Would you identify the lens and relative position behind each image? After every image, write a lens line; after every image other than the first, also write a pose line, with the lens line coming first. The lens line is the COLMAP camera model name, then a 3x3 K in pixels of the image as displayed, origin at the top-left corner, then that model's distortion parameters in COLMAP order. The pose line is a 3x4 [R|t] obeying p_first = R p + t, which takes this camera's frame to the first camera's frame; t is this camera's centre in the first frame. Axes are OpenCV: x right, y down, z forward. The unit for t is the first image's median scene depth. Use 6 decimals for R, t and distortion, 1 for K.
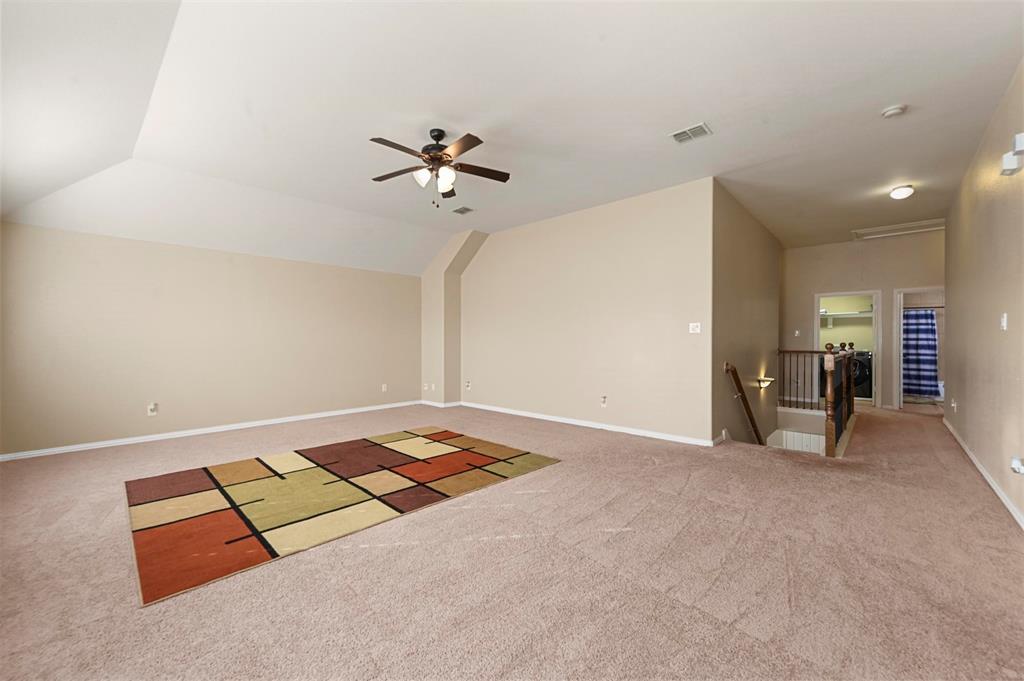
lens RADIAL K [[403.1, 0, 510.0], [0, 403.1, 340.7], [0, 0, 1]] dist [-0.000732, 0.000041]
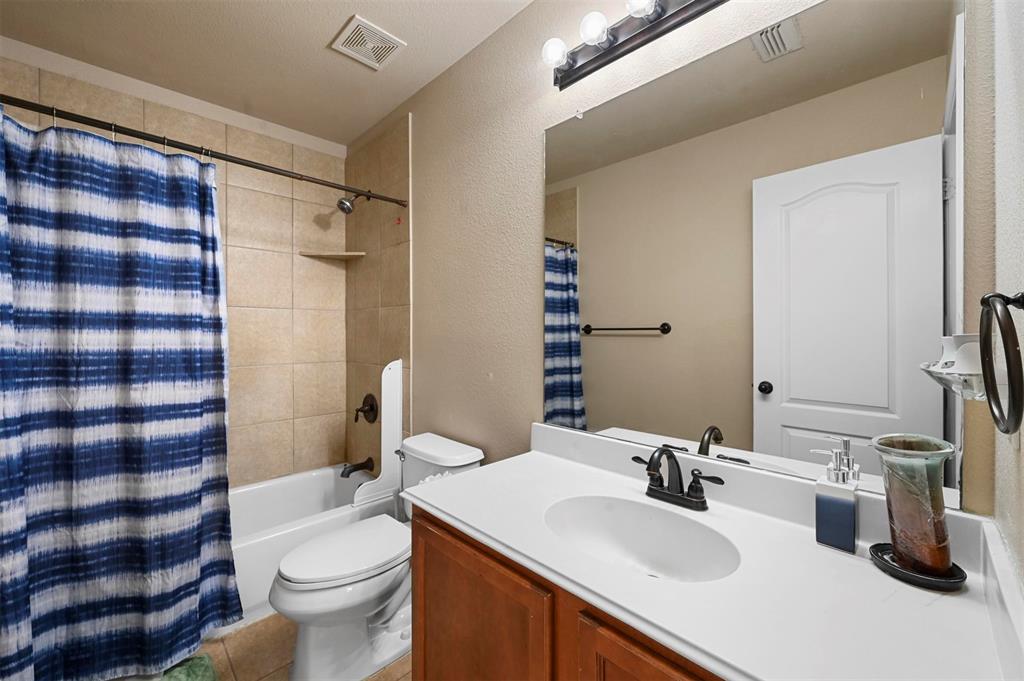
lens RADIAL K [[403.1, 0, 510.0], [0, 403.1, 340.7], [0, 0, 1]] dist [-0.000732, 0.000041]
pose [[0.013262, 0.001269, 0.999911, 0.862261], [0.004518, 0.999989, -0.001329, 0.005994], [-0.999902, 0.004535, 0.013256, 0.854378]]
